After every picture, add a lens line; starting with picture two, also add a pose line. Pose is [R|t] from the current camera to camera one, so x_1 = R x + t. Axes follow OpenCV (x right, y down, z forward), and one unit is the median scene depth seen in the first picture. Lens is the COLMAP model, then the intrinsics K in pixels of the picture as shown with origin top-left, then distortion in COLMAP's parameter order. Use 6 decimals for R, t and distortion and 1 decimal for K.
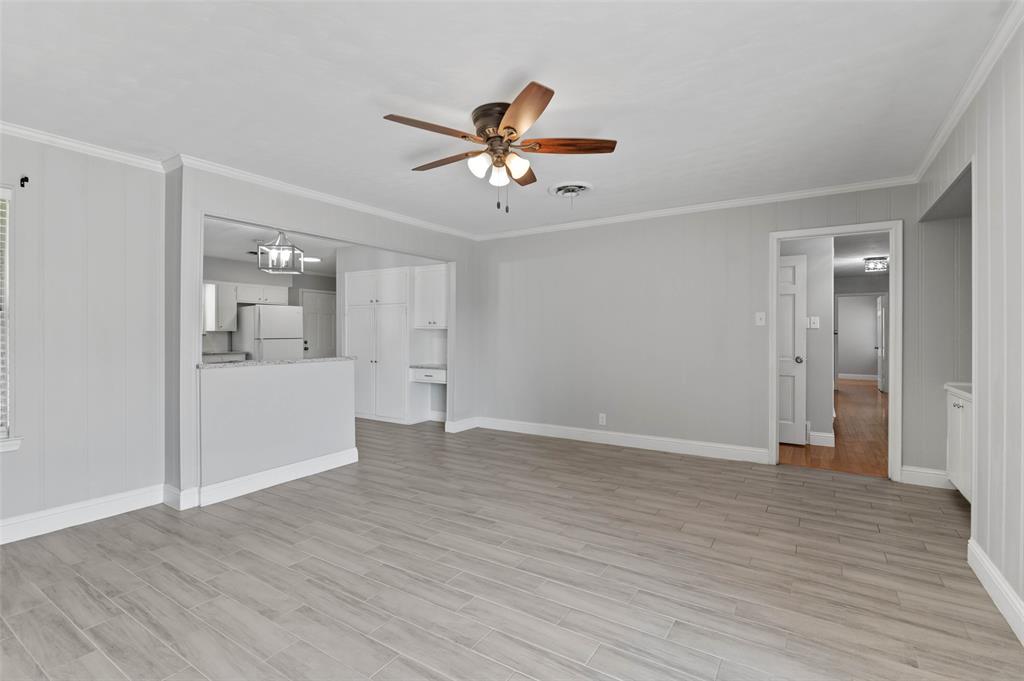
lens RADIAL K [[472.2, 0, 517.1], [0, 472.2, 338.3], [0, 0, 1]] dist [-0.006524, 0.001416]
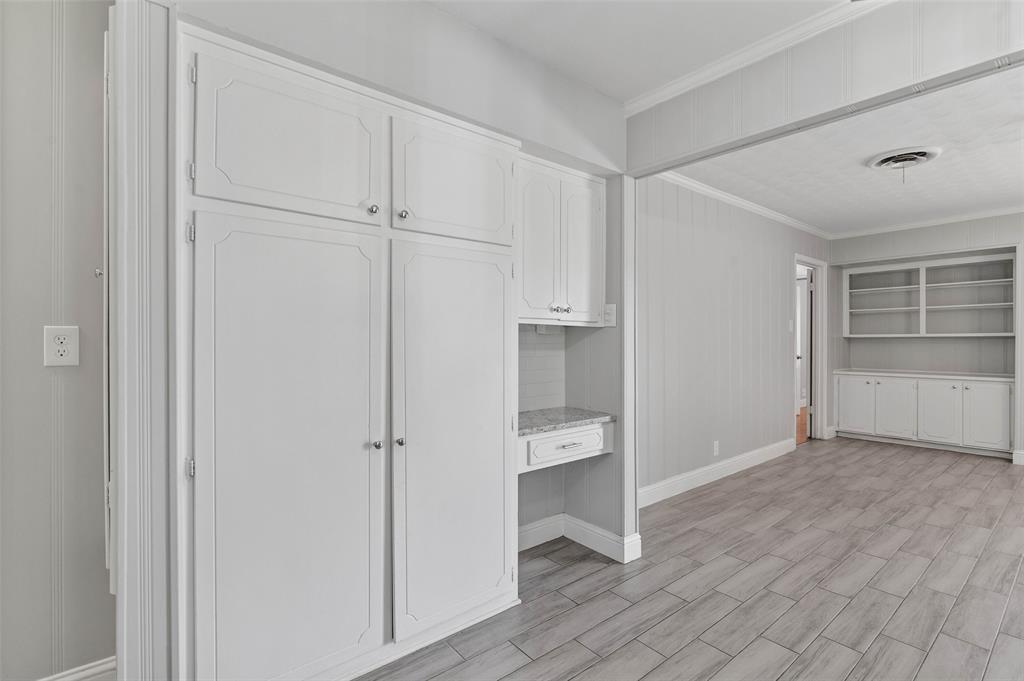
lens RADIAL K [[472.2, 0, 510.0], [0, 472.2, 337.6], [0, 0, 1]] dist [-0.006524, 0.001416]
pose [[0.318916, 0.005197, 0.947769, -1.151140], [0.005825, 0.999955, -0.007444, -0.011010], [-0.947765, 0.007895, 0.318872, 1.863238]]
